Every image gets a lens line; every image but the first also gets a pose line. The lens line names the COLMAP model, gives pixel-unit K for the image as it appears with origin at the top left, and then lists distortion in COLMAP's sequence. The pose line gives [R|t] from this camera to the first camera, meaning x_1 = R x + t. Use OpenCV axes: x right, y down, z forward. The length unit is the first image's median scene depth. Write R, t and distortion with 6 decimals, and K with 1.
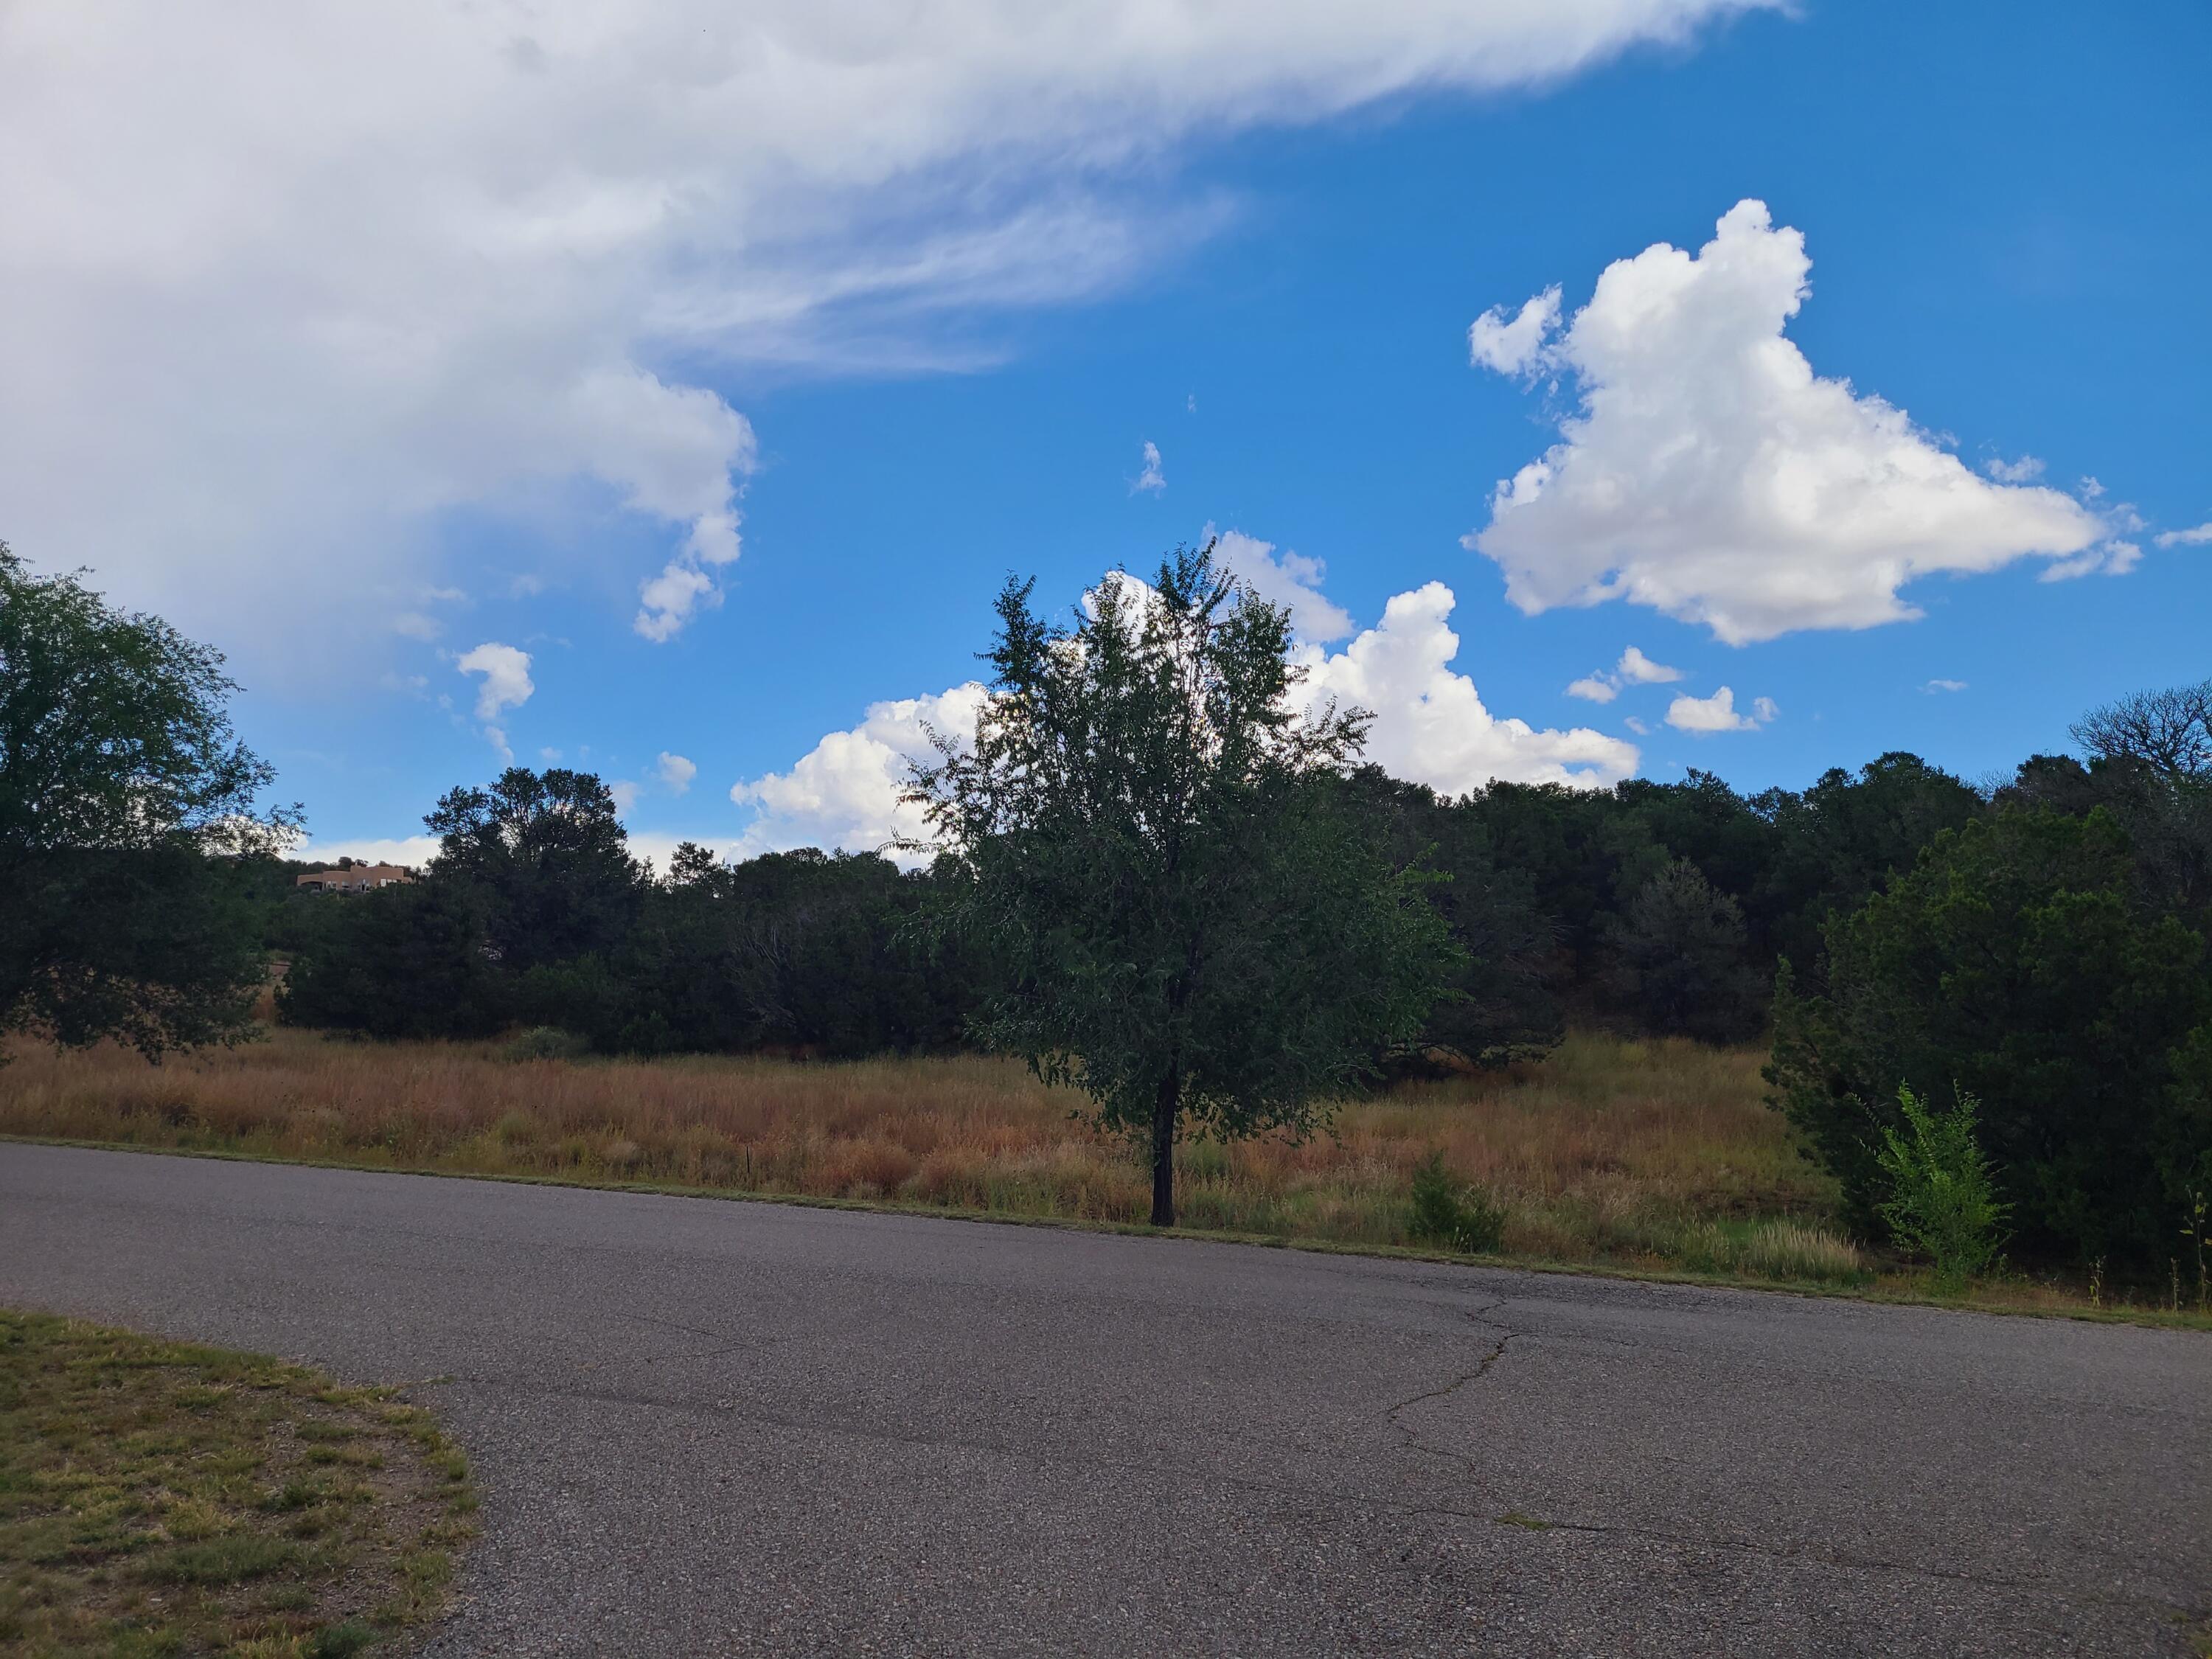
lens RADIAL K [[1772.0, 0, 1123.0], [0, 1772.0, 840.8], [0, 0, 1]] dist [0.078667, -0.071078]
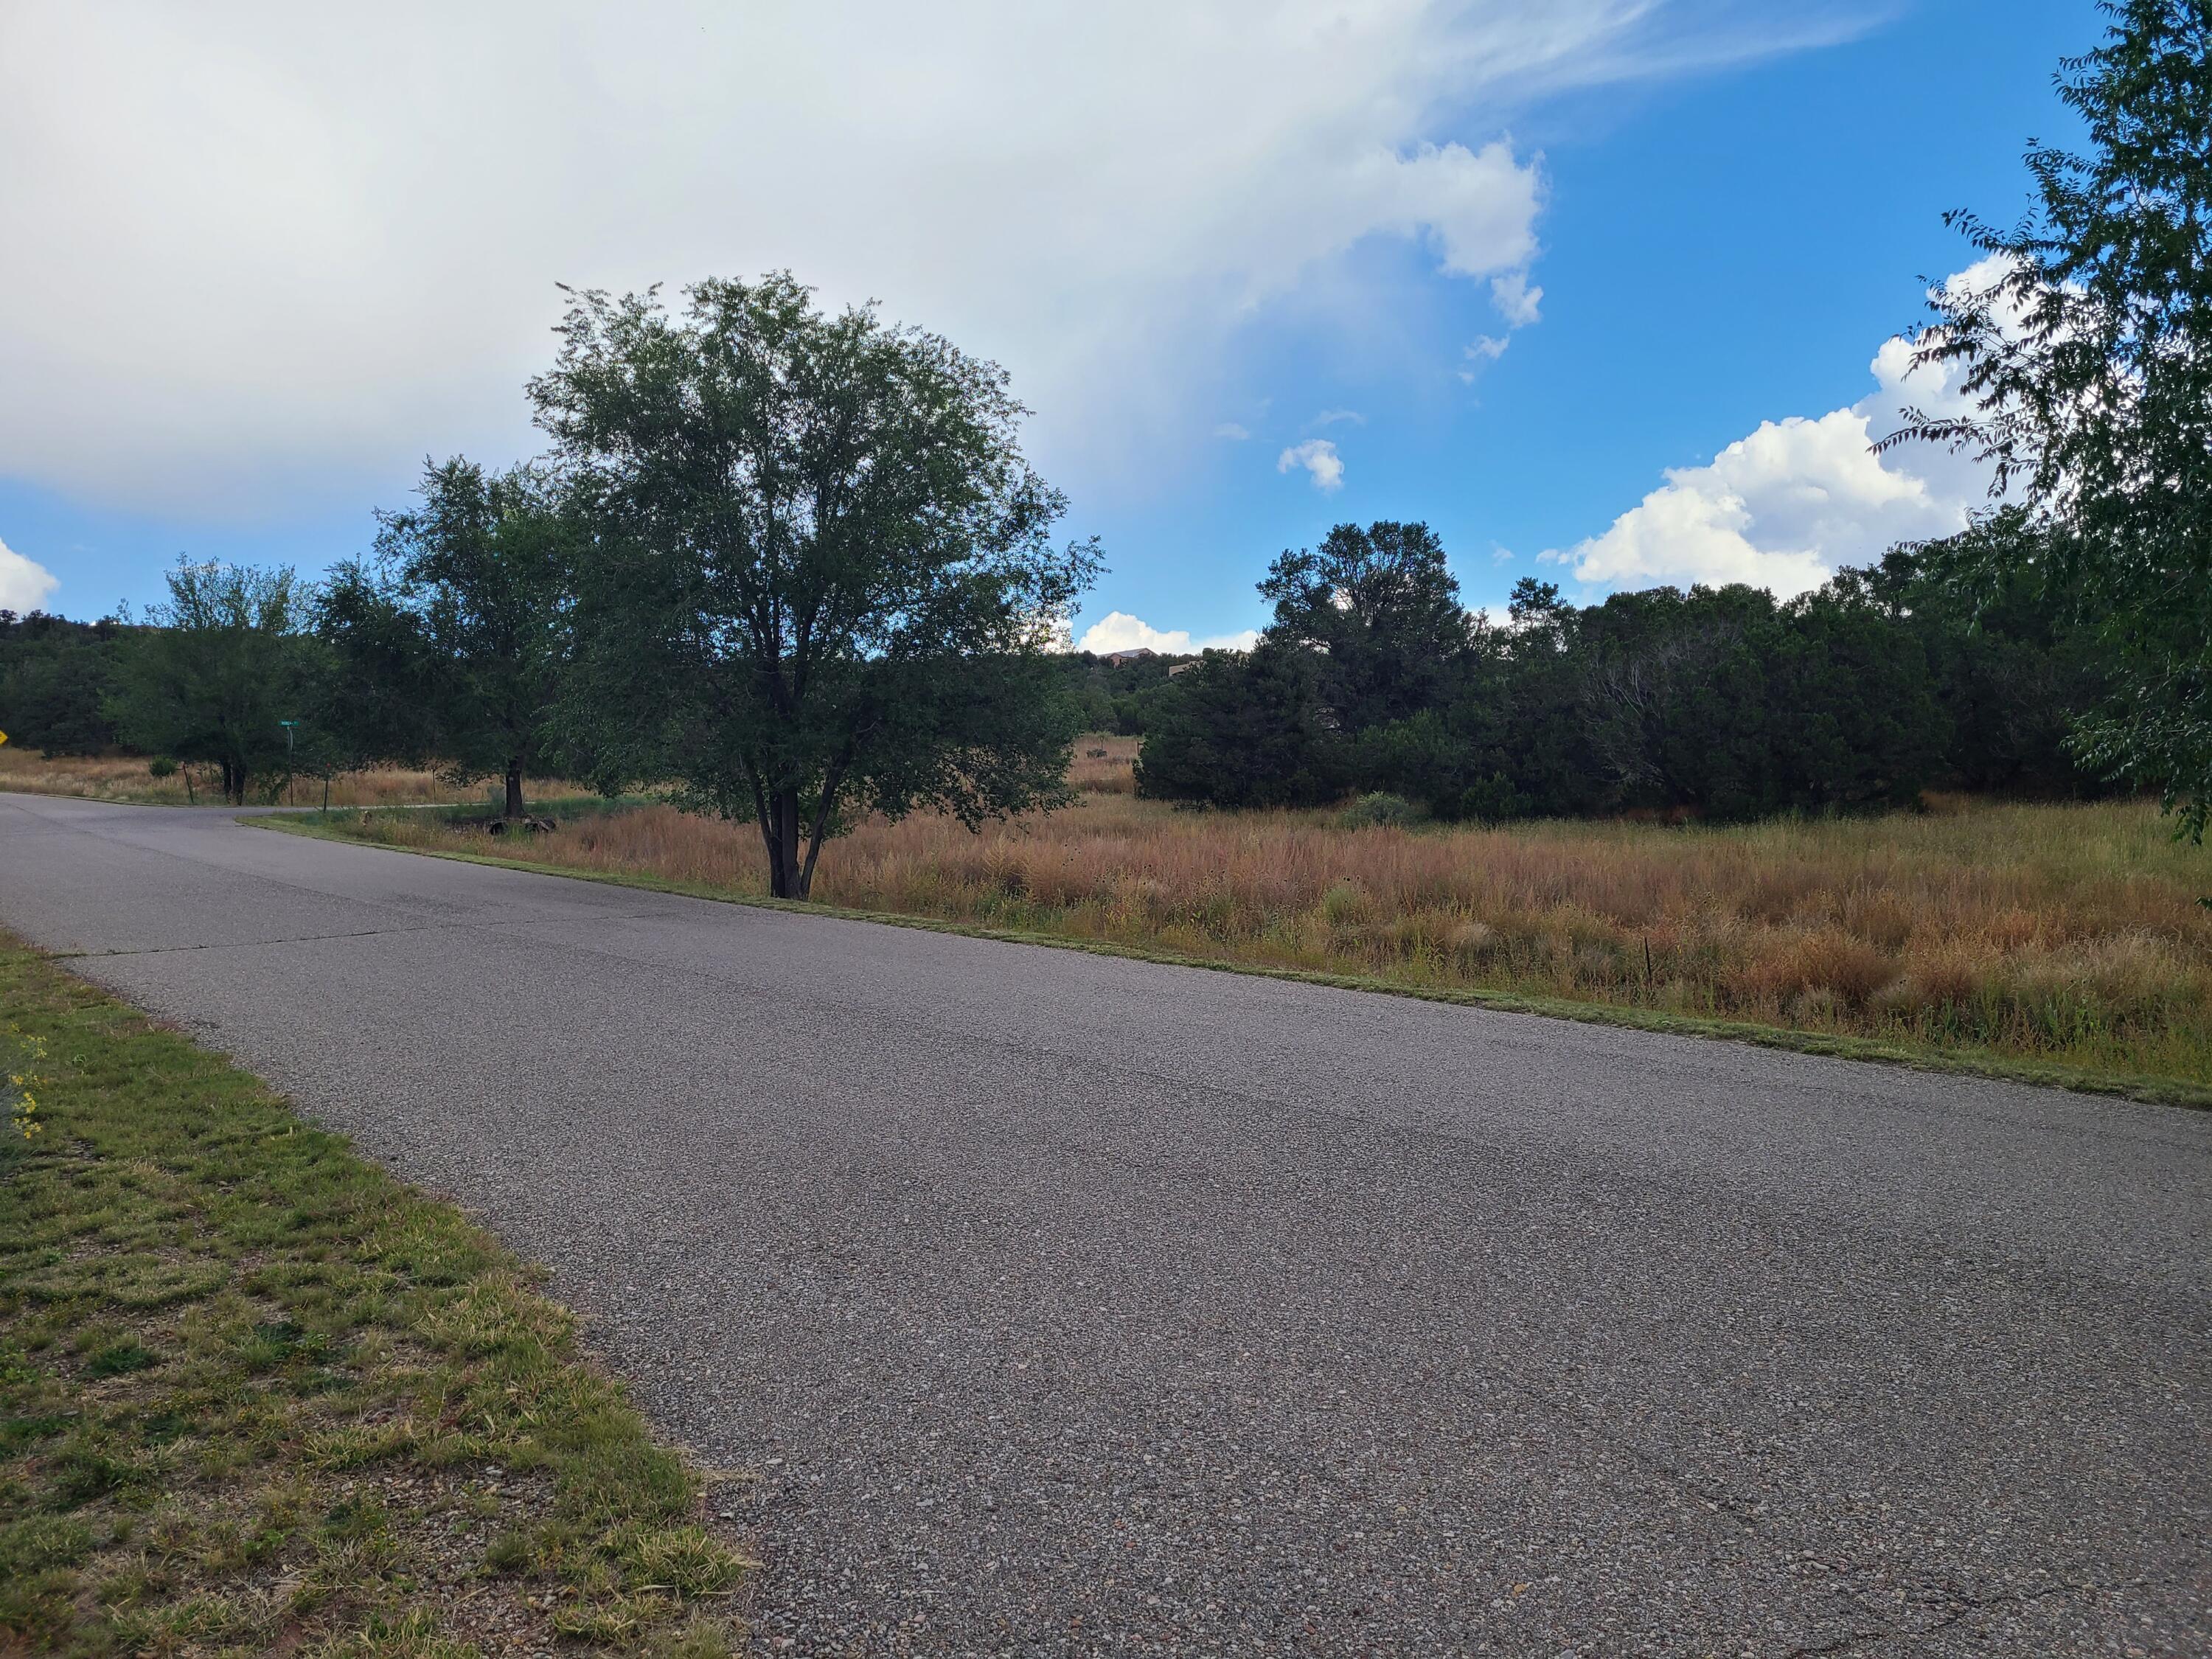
lens RADIAL K [[1772.0, 0, 1123.0], [0, 1772.0, 840.8], [0, 0, 1]] dist [0.078667, -0.071078]
pose [[0.895080, -0.010333, -0.445785, -0.038324], [0.066896, 0.991529, 0.111337, 0.019640], [0.440858, -0.129477, 0.888189, 0.136268]]
